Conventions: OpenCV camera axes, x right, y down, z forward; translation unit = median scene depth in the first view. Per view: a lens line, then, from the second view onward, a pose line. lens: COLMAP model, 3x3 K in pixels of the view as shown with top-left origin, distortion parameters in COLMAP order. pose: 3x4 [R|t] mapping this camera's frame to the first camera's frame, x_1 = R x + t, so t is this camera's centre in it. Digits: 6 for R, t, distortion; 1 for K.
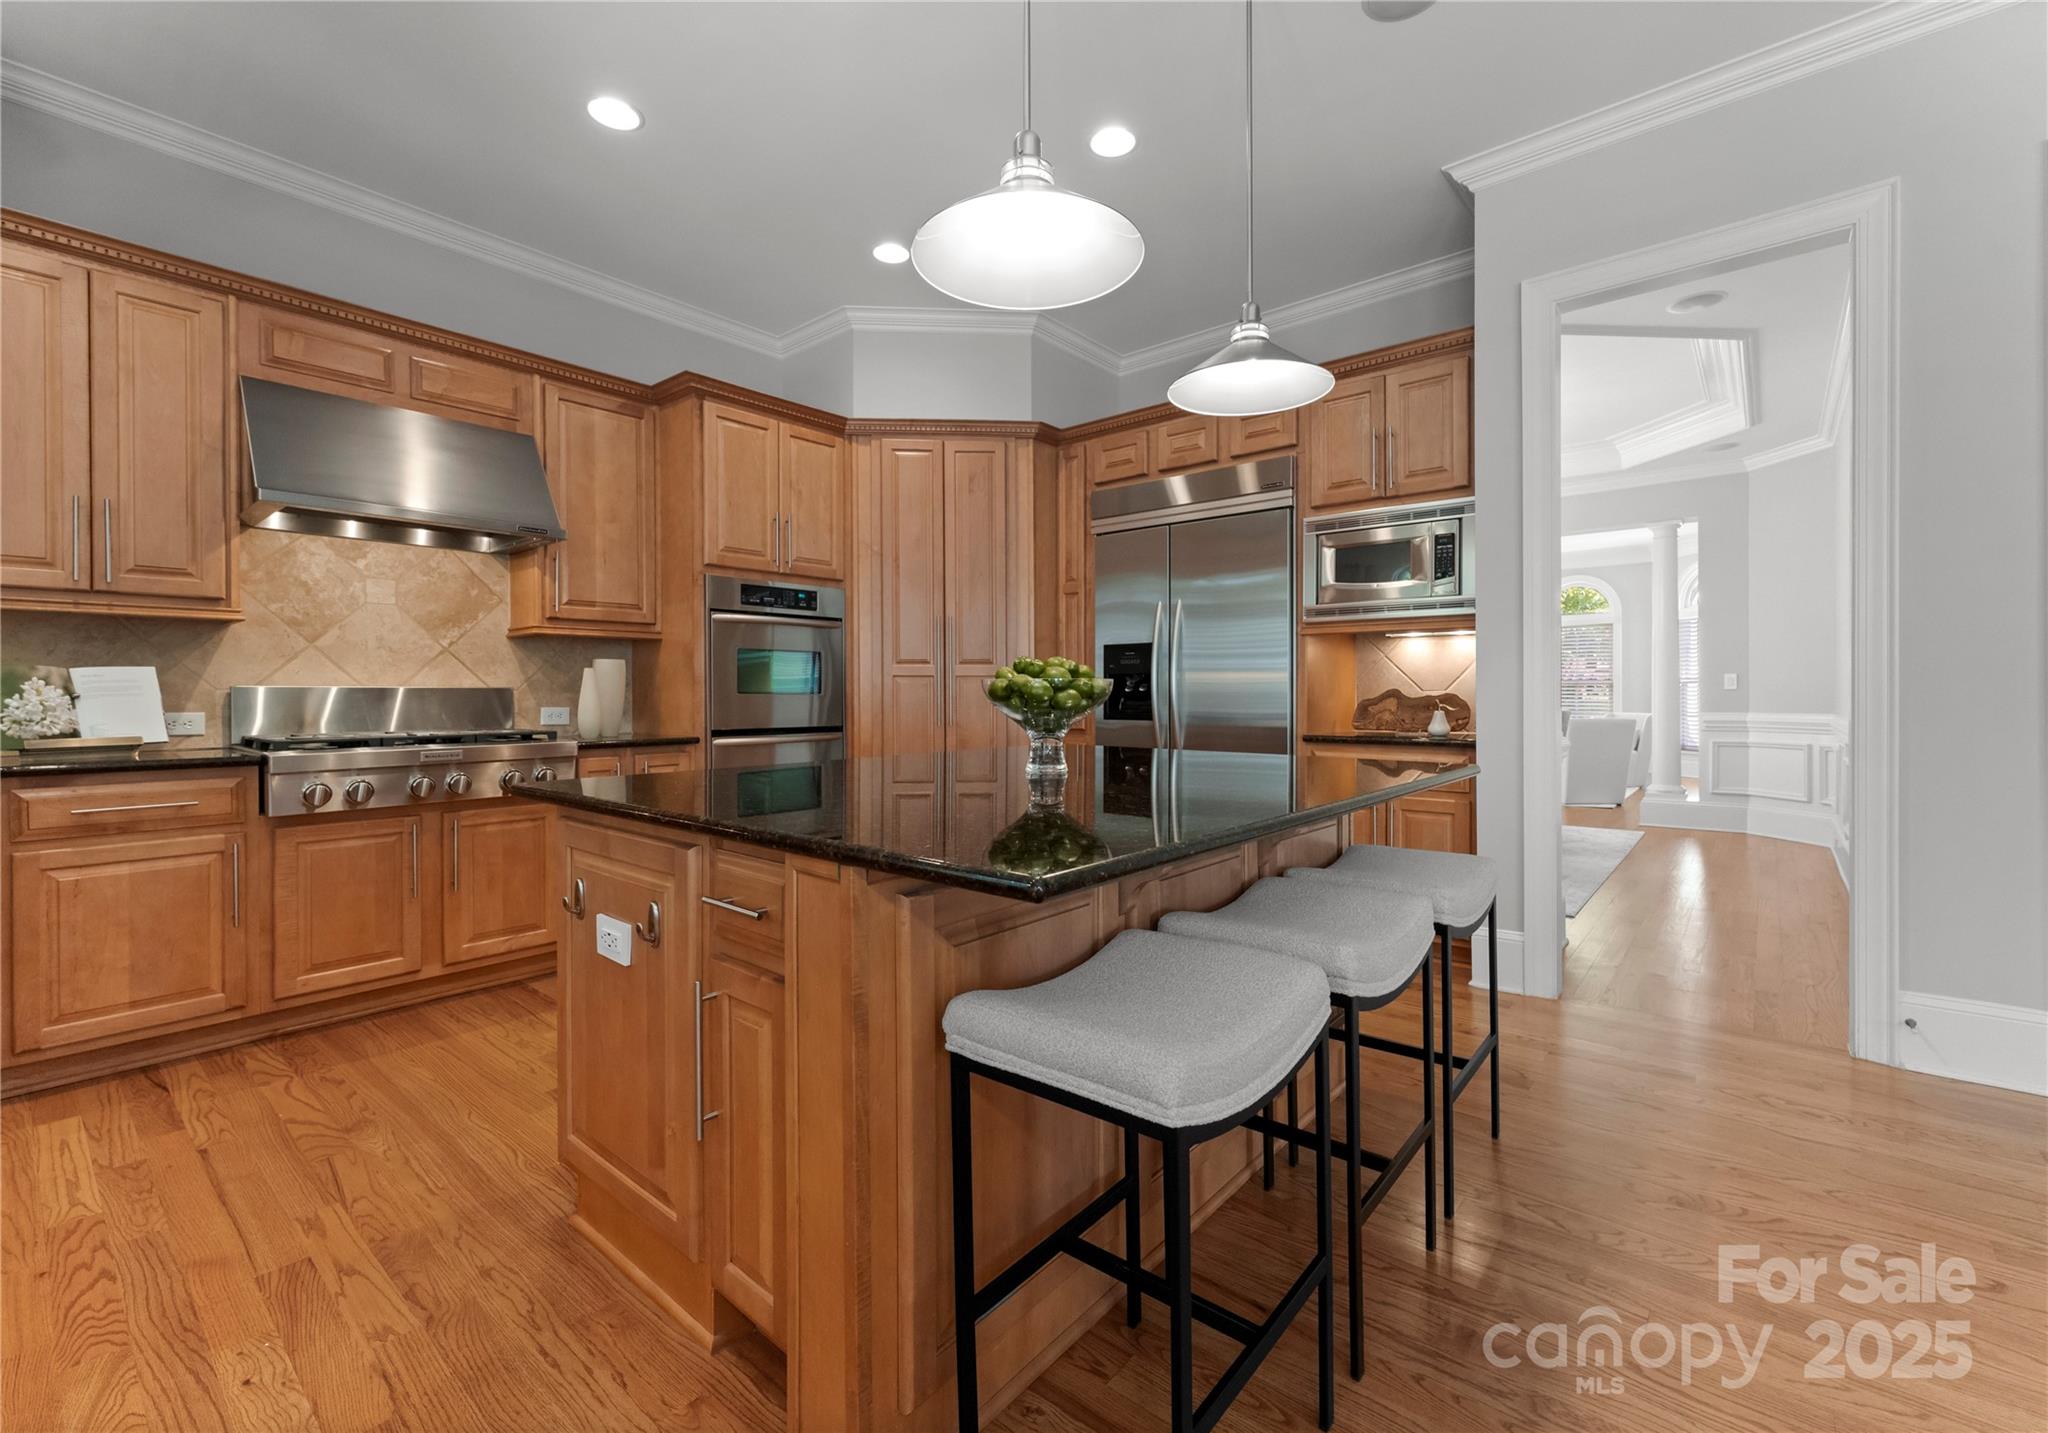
lens RADIAL K [[874.3, 0, 1026.4], [0, 874.3, 700.7], [0, 0, 1]] dist [-0.000483, 0.000698]
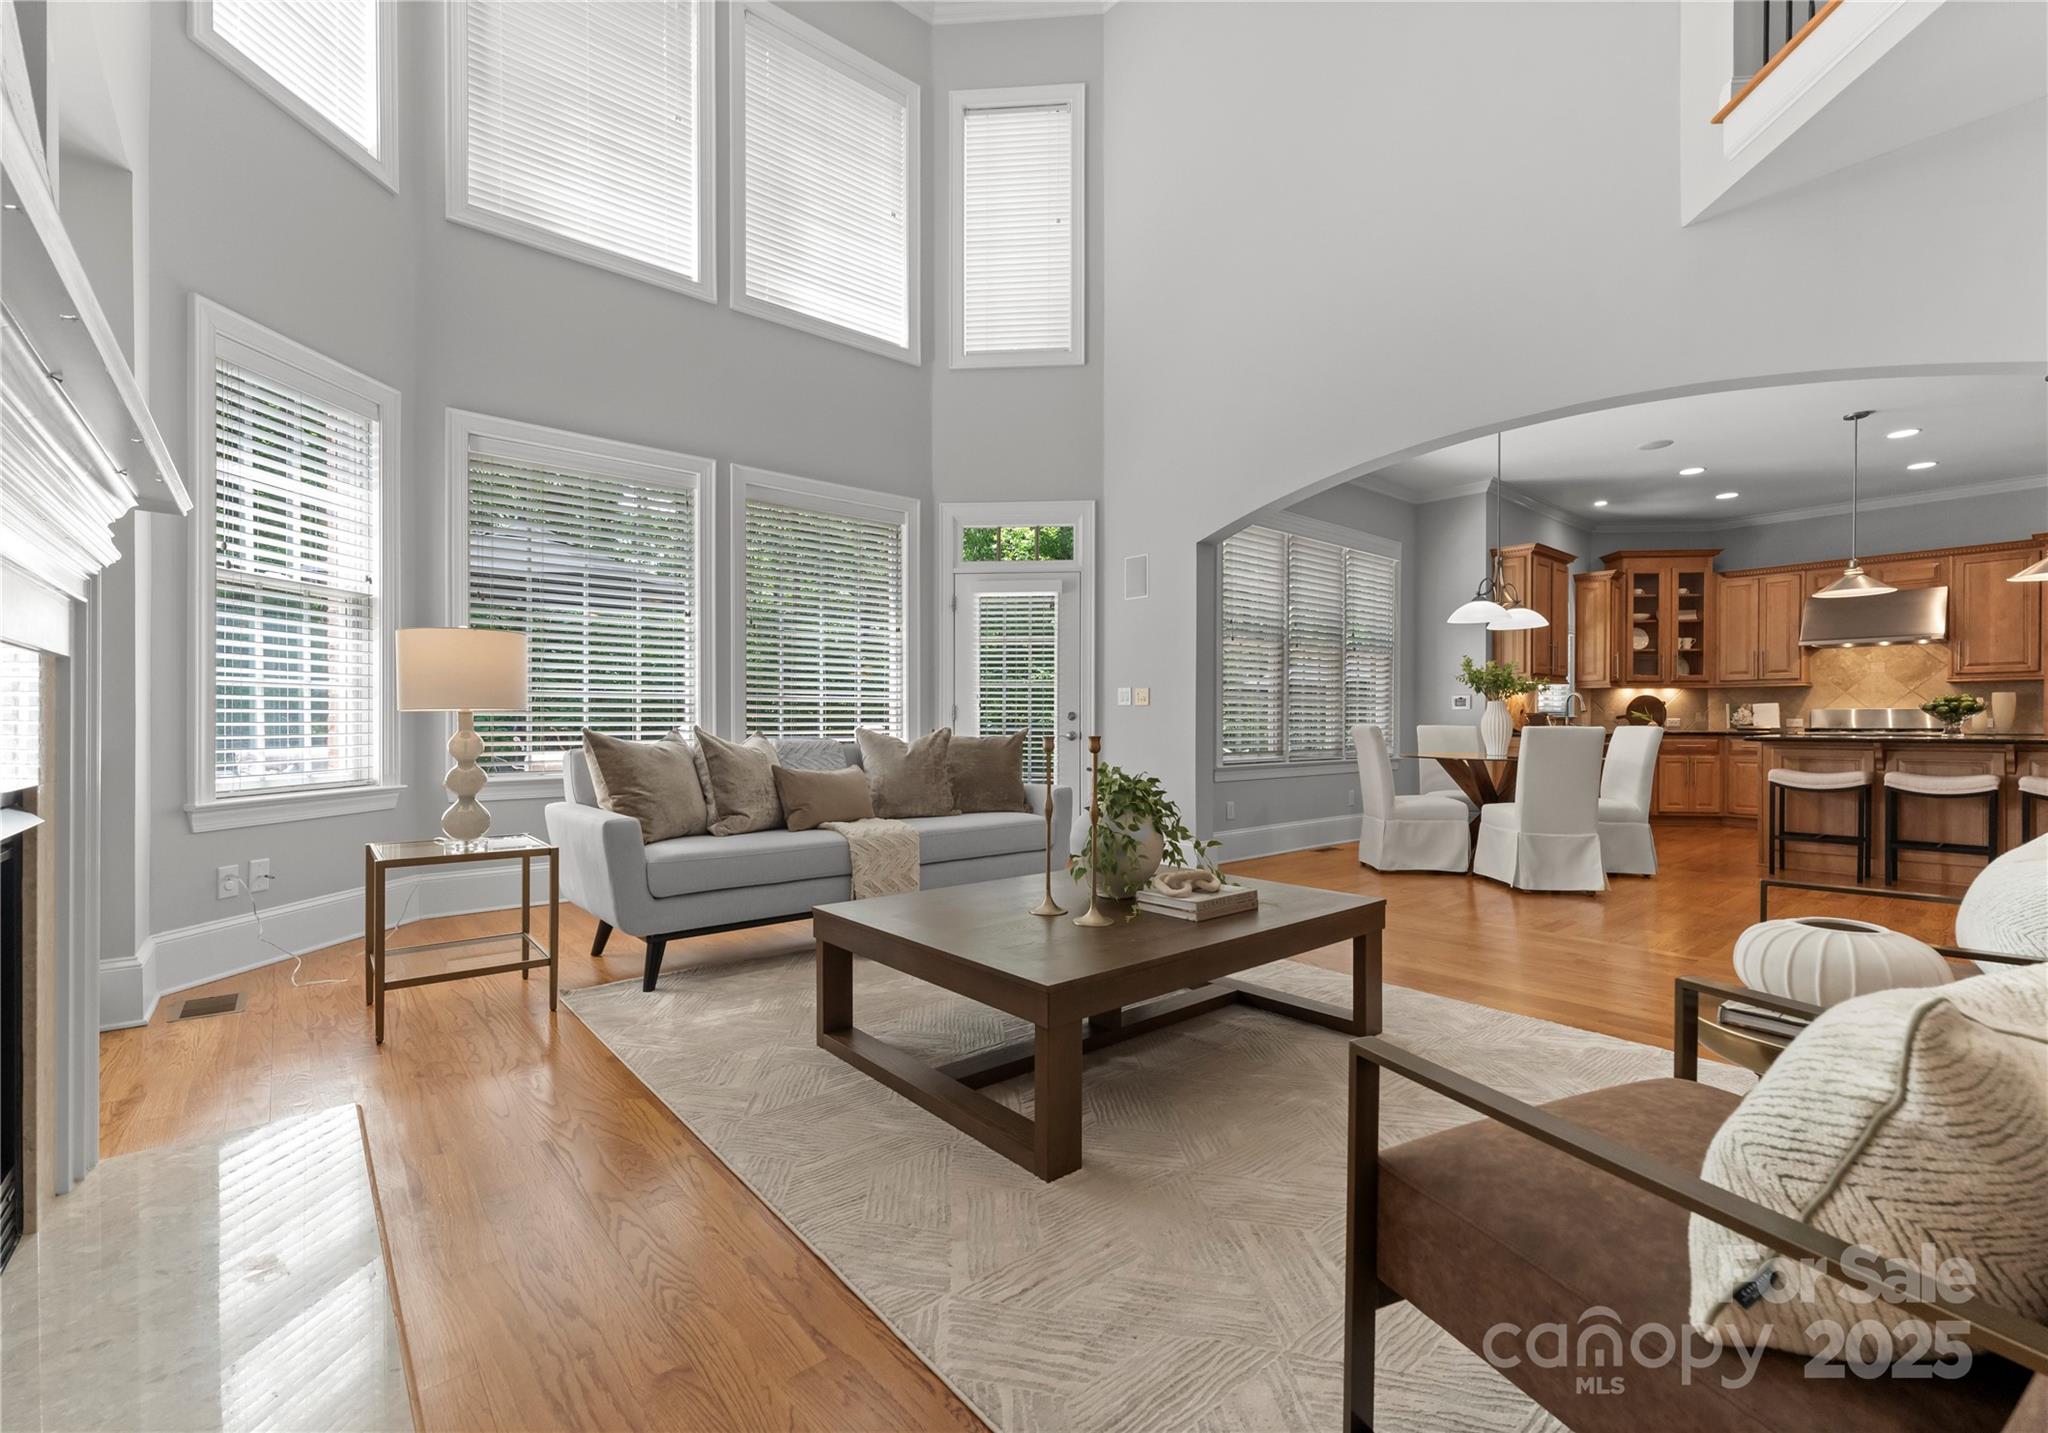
lens RADIAL K [[871.6, 0, 1030.1], [0, 871.6, 728.1], [0, 0, 1]] dist [0.000602, 0.000443]
pose [[-0.161616, 0.008940, -0.986813, 1.784954], [-0.006252, 0.999930, 0.010083, 0.024762], [0.986834, 0.007799, -0.161549, -0.787582]]
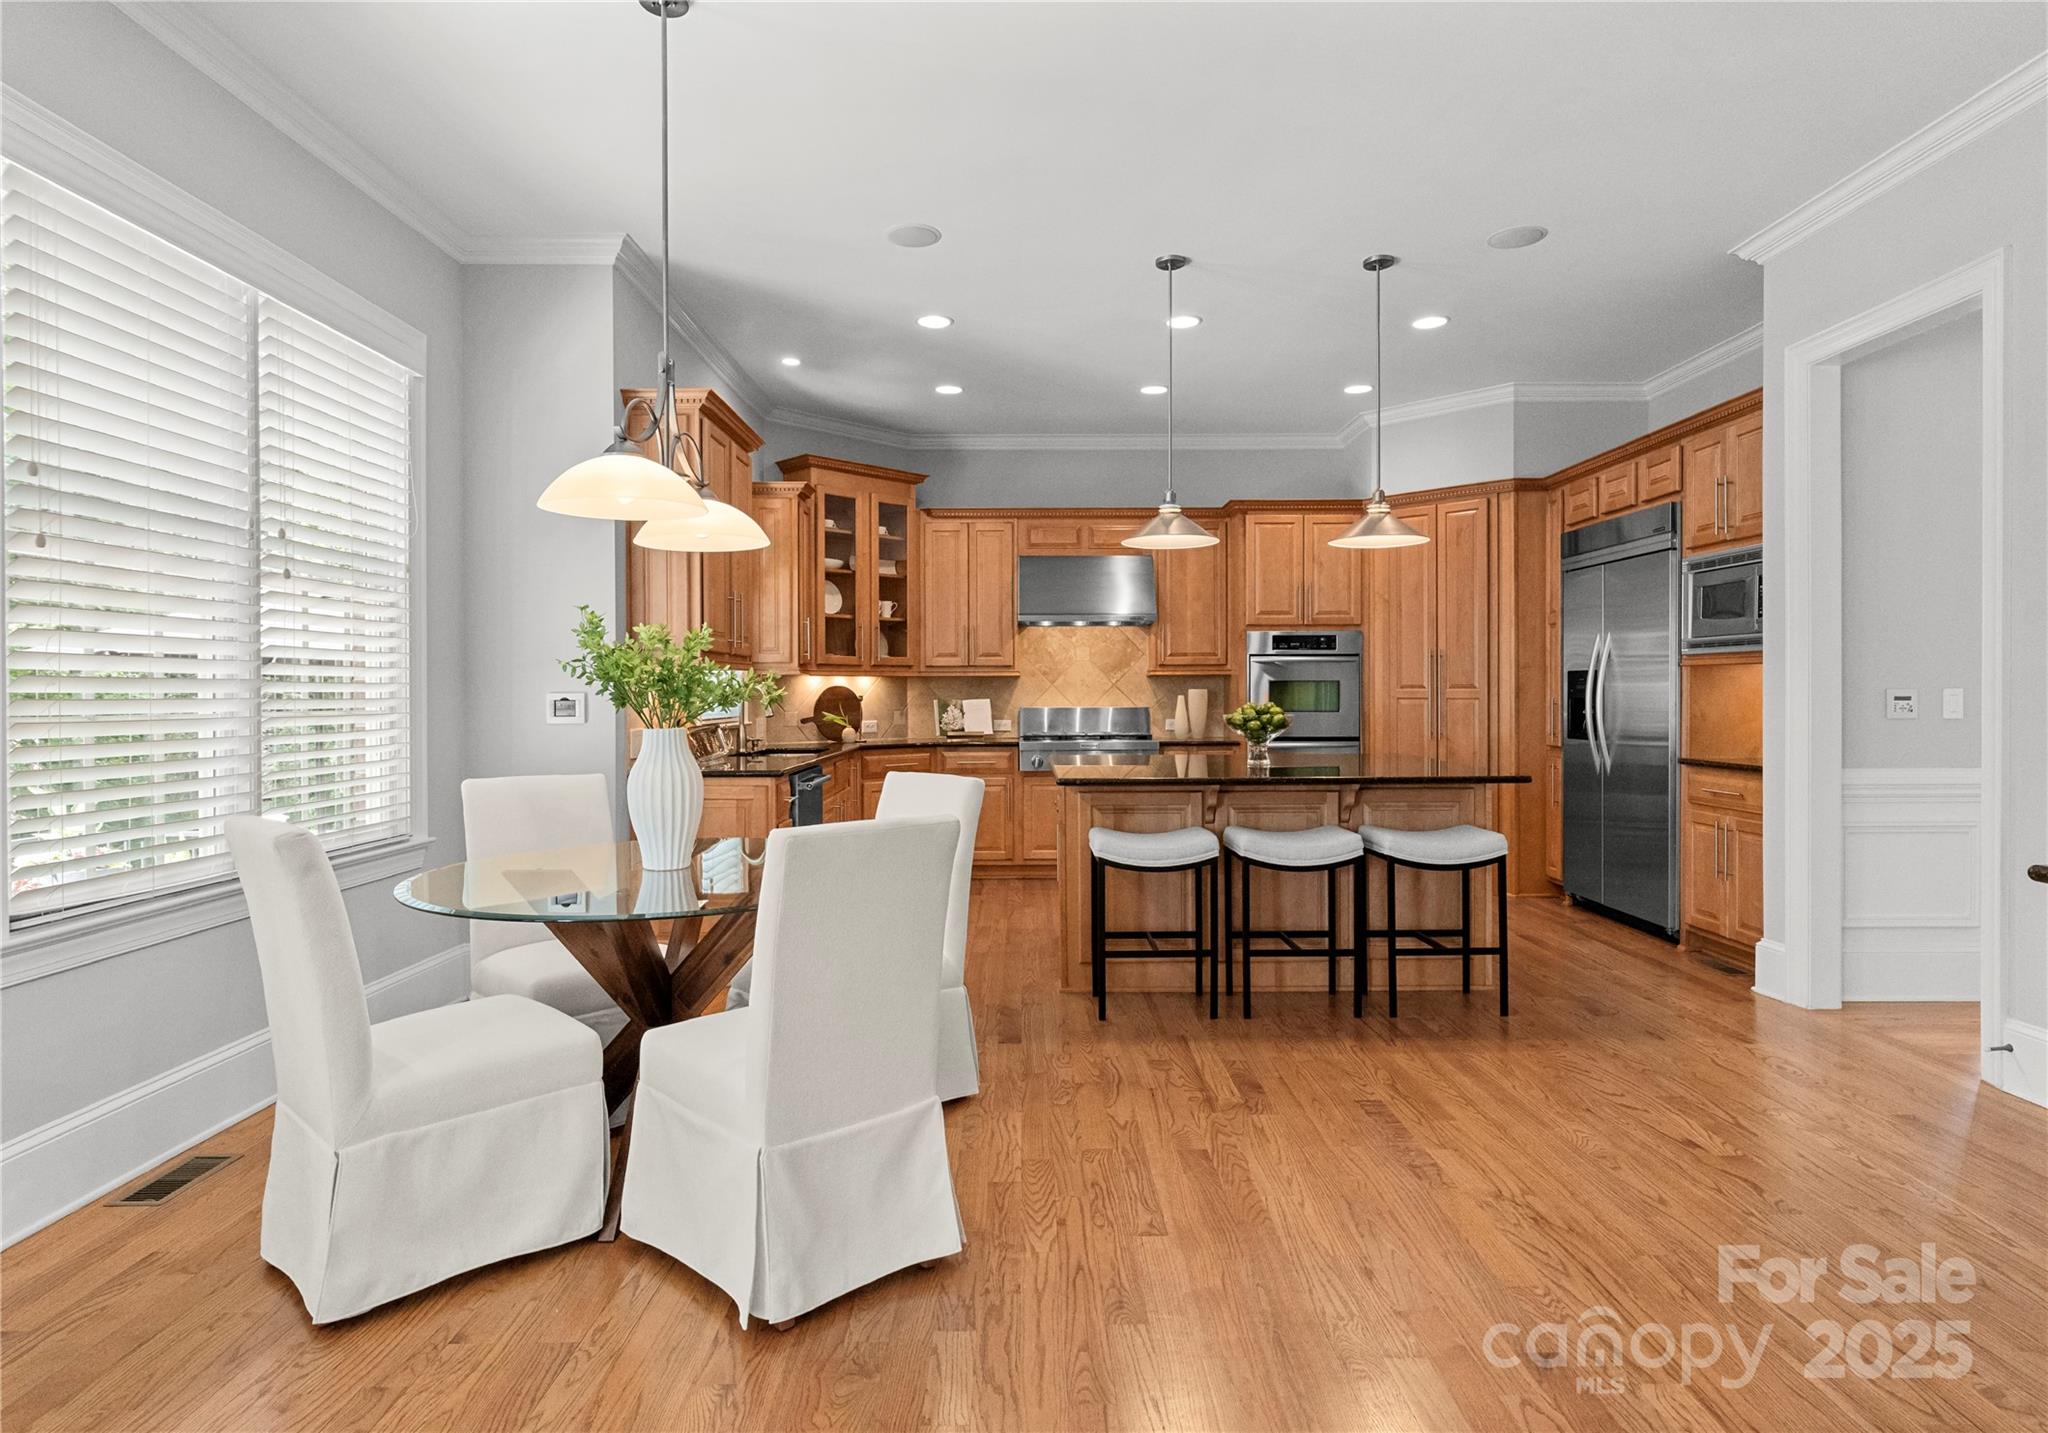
lens RADIAL K [[1101.4, 0, 1028.2], [0, 1101.4, 706.1], [0, 0, 1]] dist [0.001517, -0.000102]
pose [[0.648900, 0.009941, -0.760808, 0.853427], [-0.003668, 0.999944, 0.009938, -0.036984], [0.760864, -0.003658, 0.648901, -0.518846]]
